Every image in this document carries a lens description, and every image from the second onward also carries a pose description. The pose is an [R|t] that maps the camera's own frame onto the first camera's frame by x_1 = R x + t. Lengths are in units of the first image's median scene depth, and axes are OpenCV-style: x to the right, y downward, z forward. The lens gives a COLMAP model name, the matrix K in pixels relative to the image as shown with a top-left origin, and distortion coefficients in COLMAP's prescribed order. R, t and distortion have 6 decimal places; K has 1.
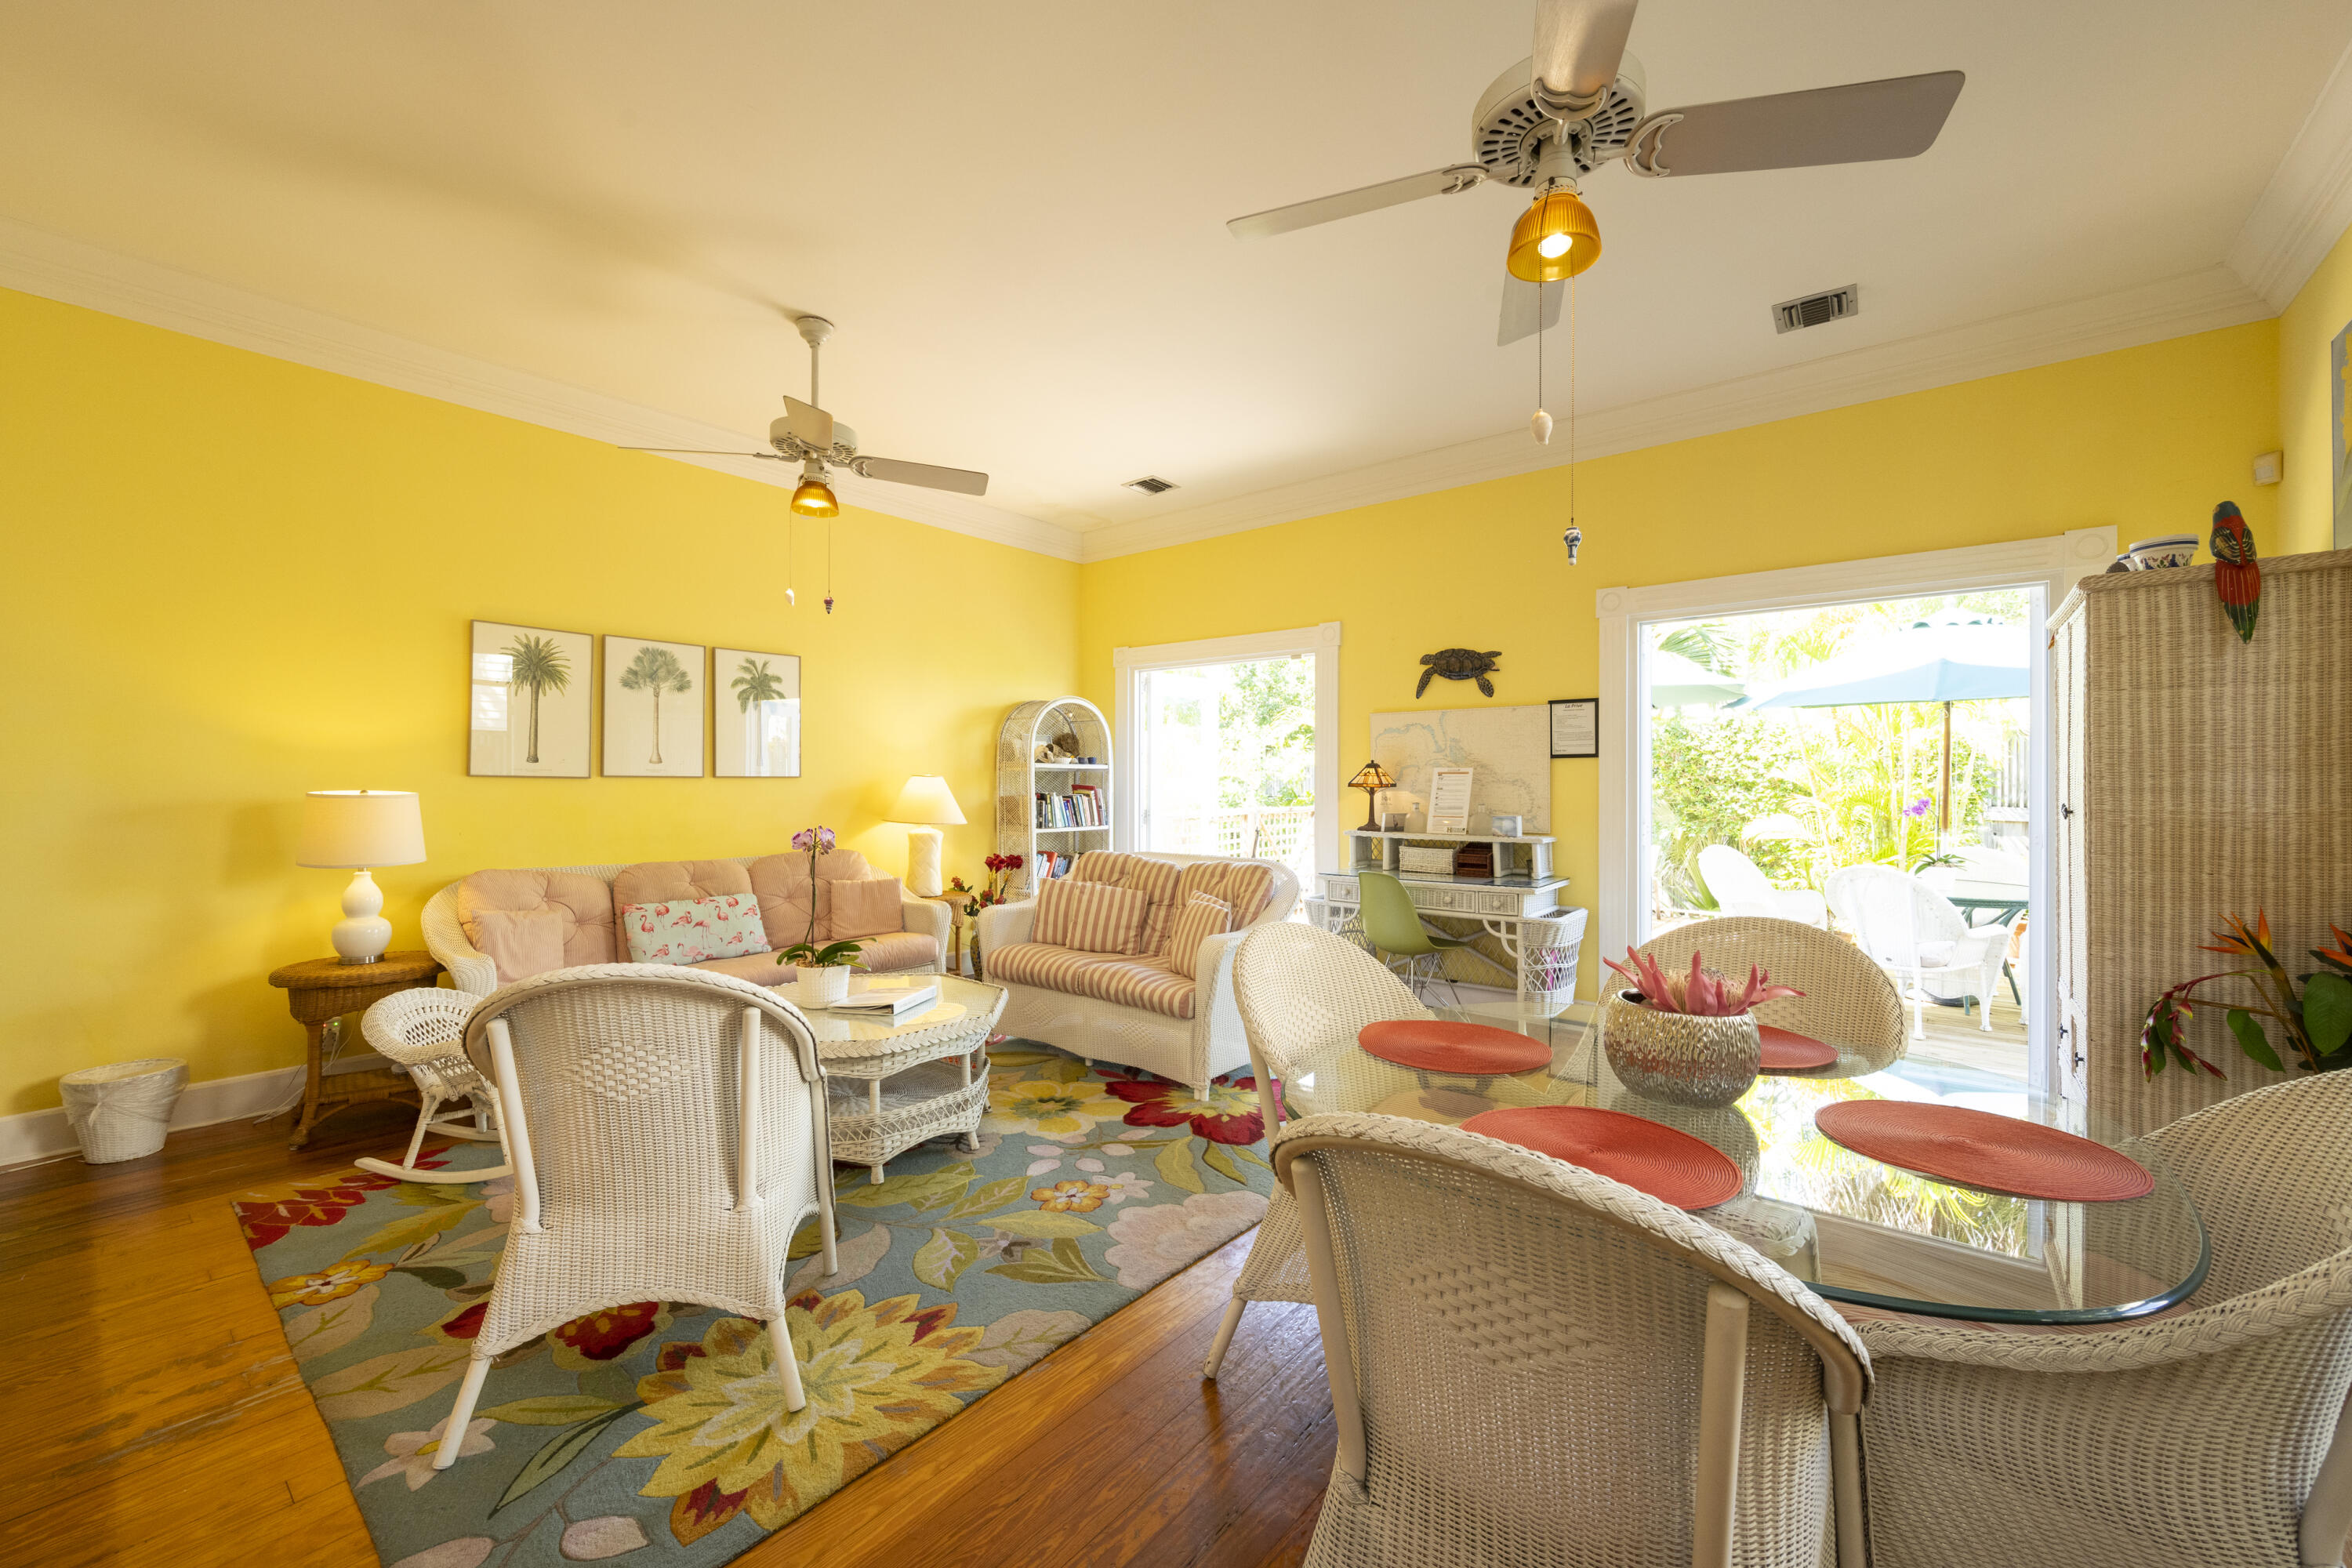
lens RADIAL K [[926.6, 0, 1177.6], [0, 926.6, 786.0], [0, 0, 1]] dist [-0.002799, 0.000341]
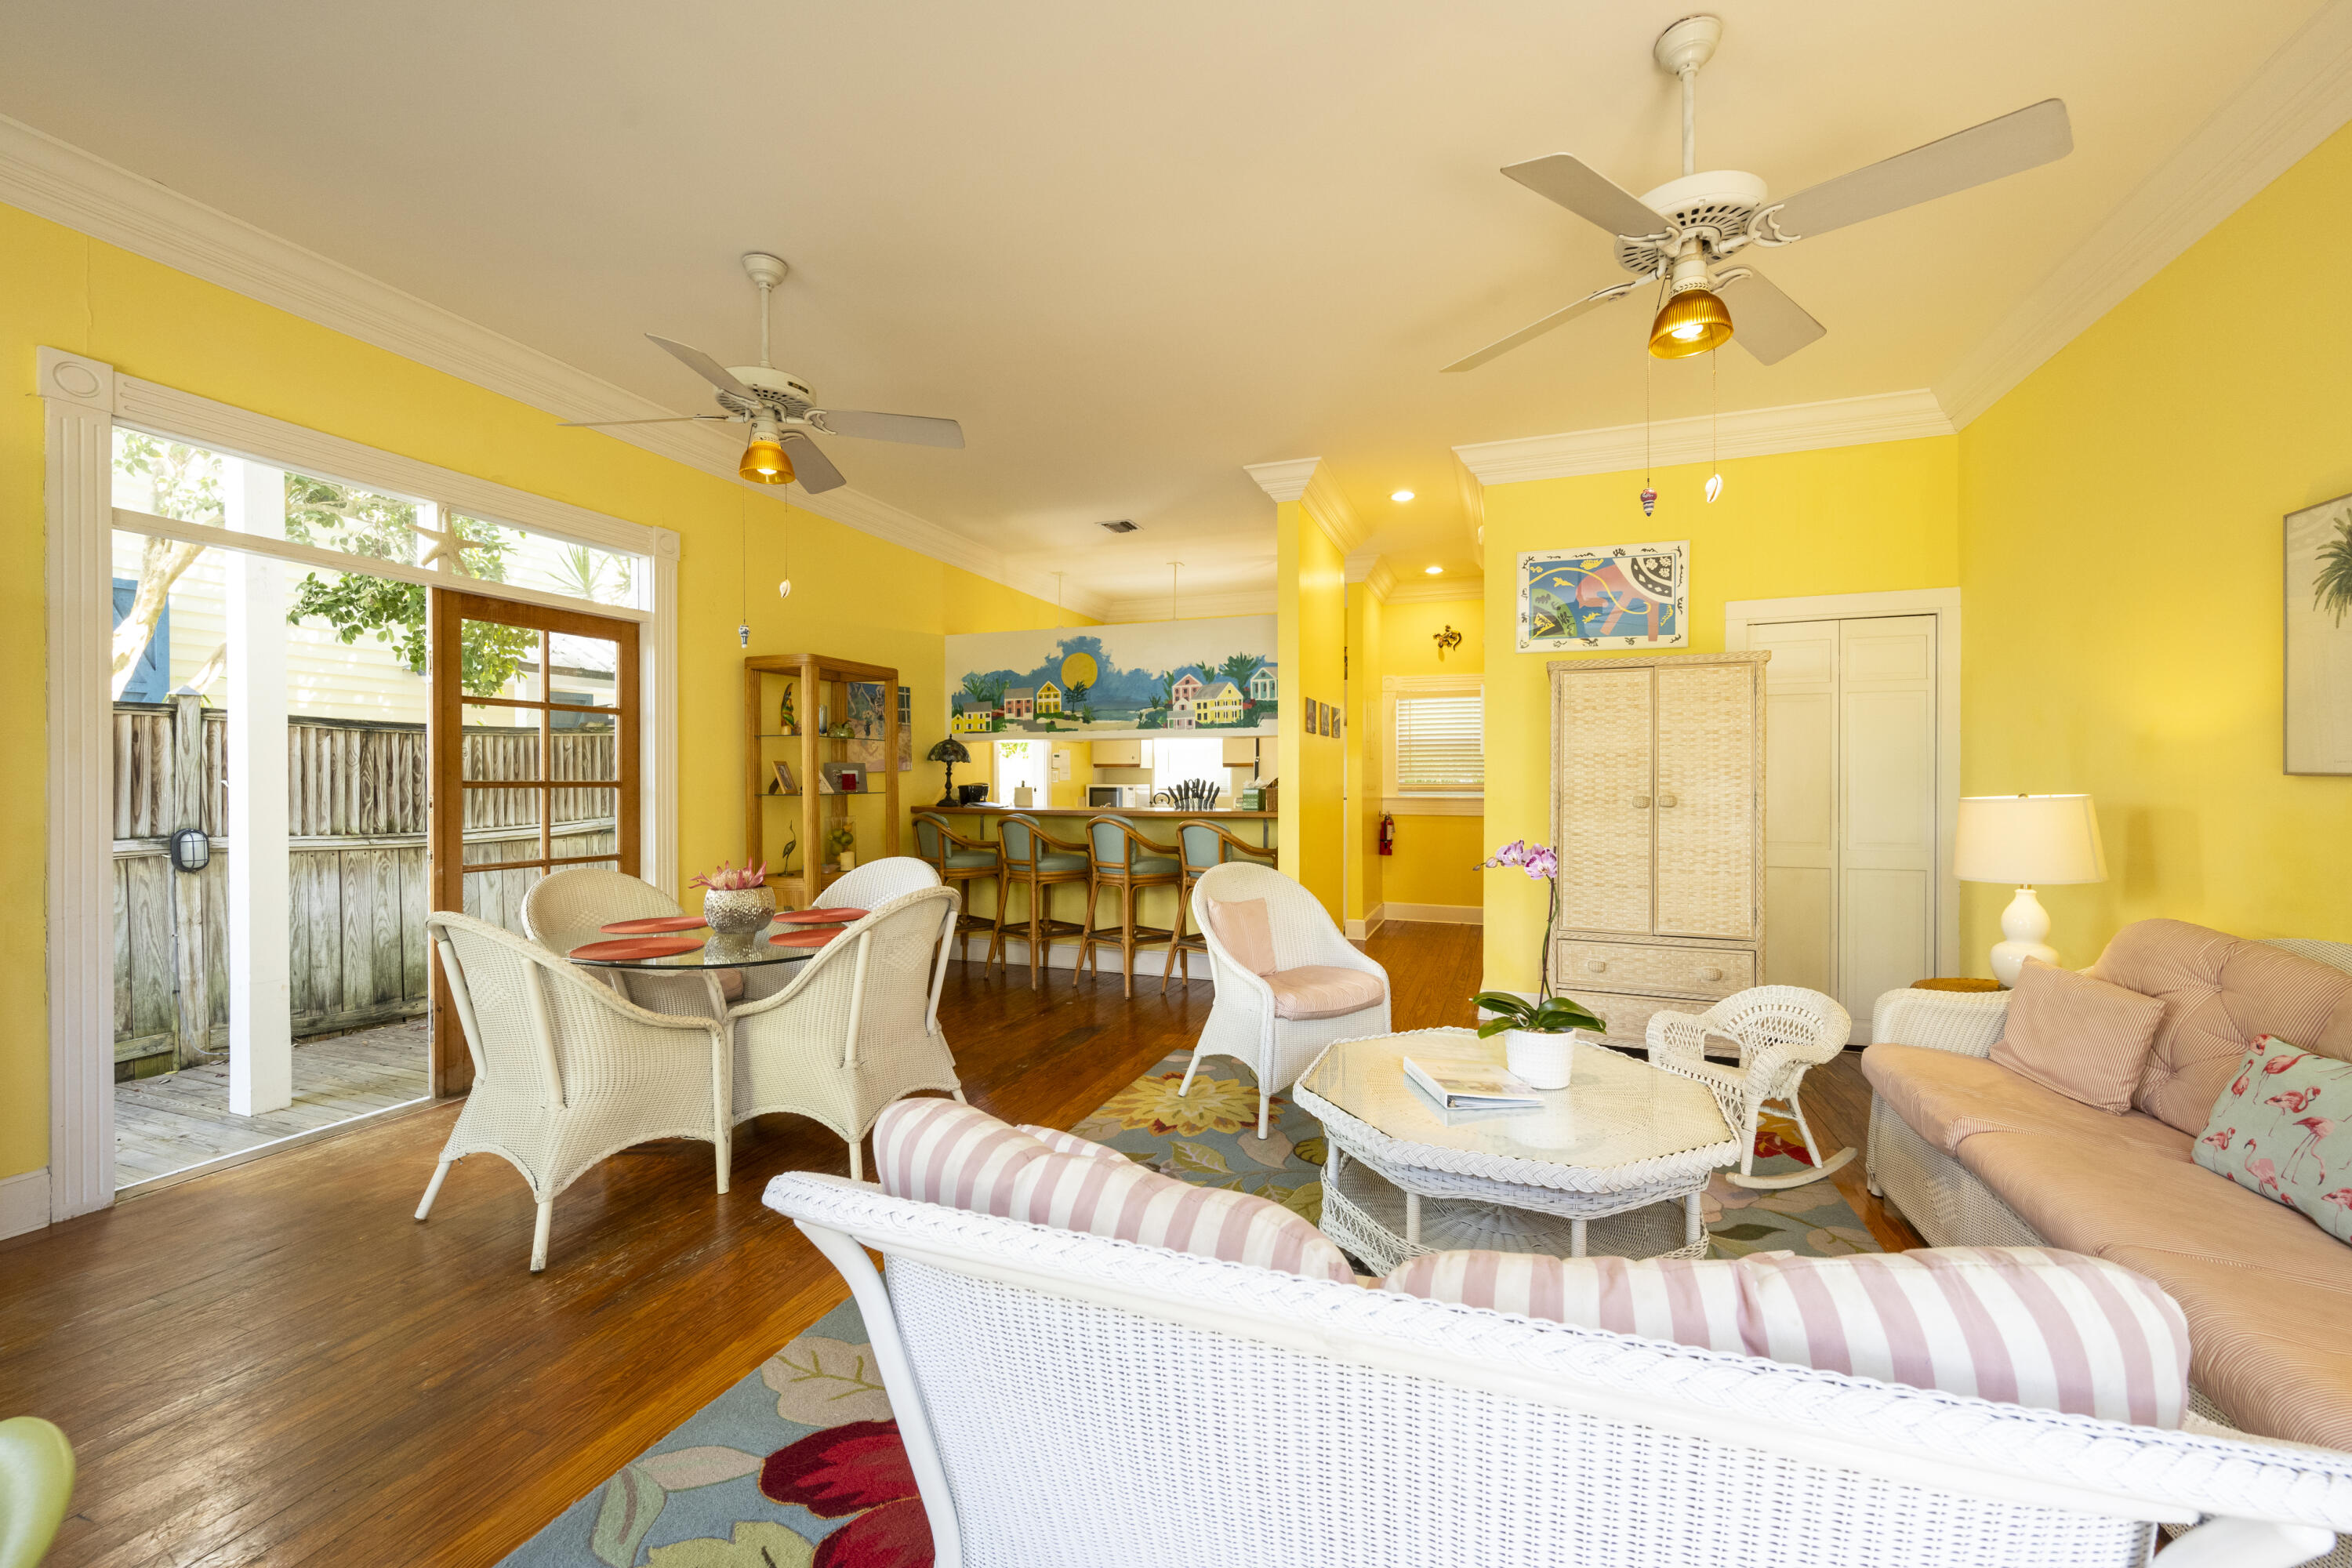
lens RADIAL K [[926.6, 0, 1179.5], [0, 926.6, 786.0], [0, 0, 1]] dist [-0.002799, 0.000341]
pose [[-0.946463, 0.001058, -0.322809, 0.090591], [-0.001727, 0.999964, 0.008341, -0.005839], [0.322806, 0.008452, -0.946427, 1.084091]]
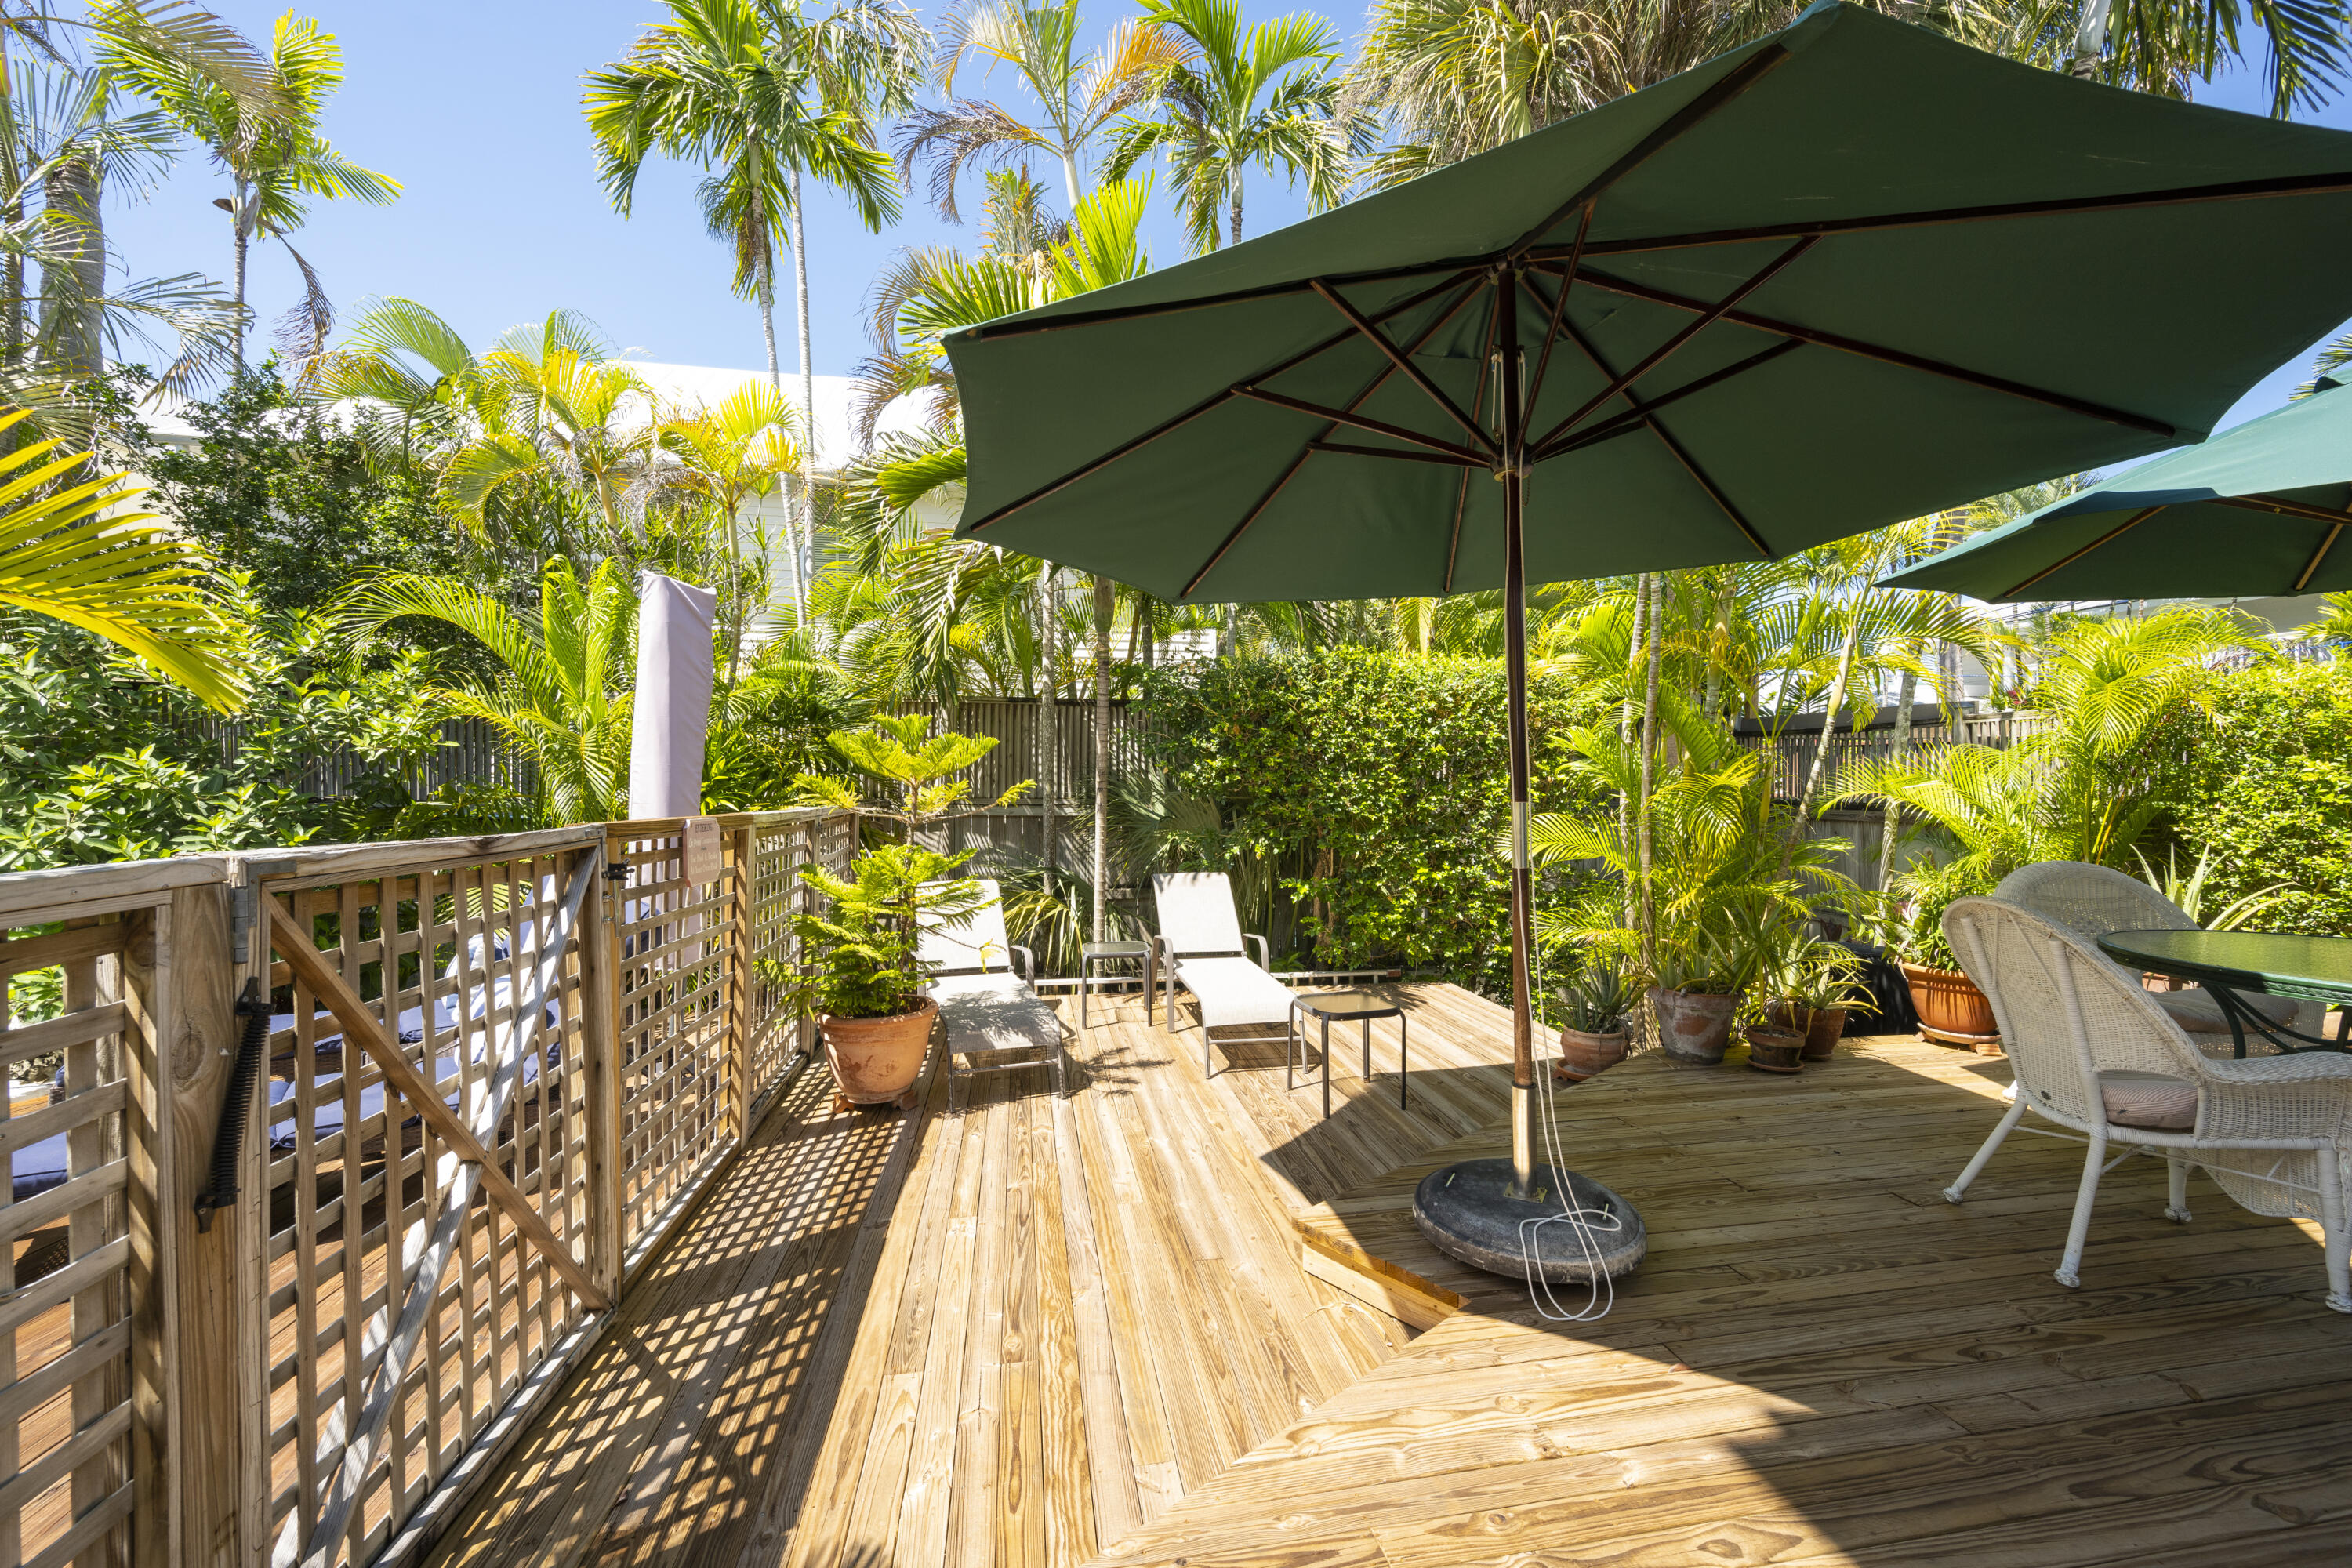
lens RADIAL K [[926.6, 0, 1183.8], [0, 926.6, 786.0], [0, 0, 1]] dist [-0.002799, 0.000341]
pose [[0.652574, -0.002257, 0.757721, 0.133733], [0.007650, 0.999964, -0.003610, 0.027195], [-0.757686, 0.008153, 0.652568, 1.423690]]
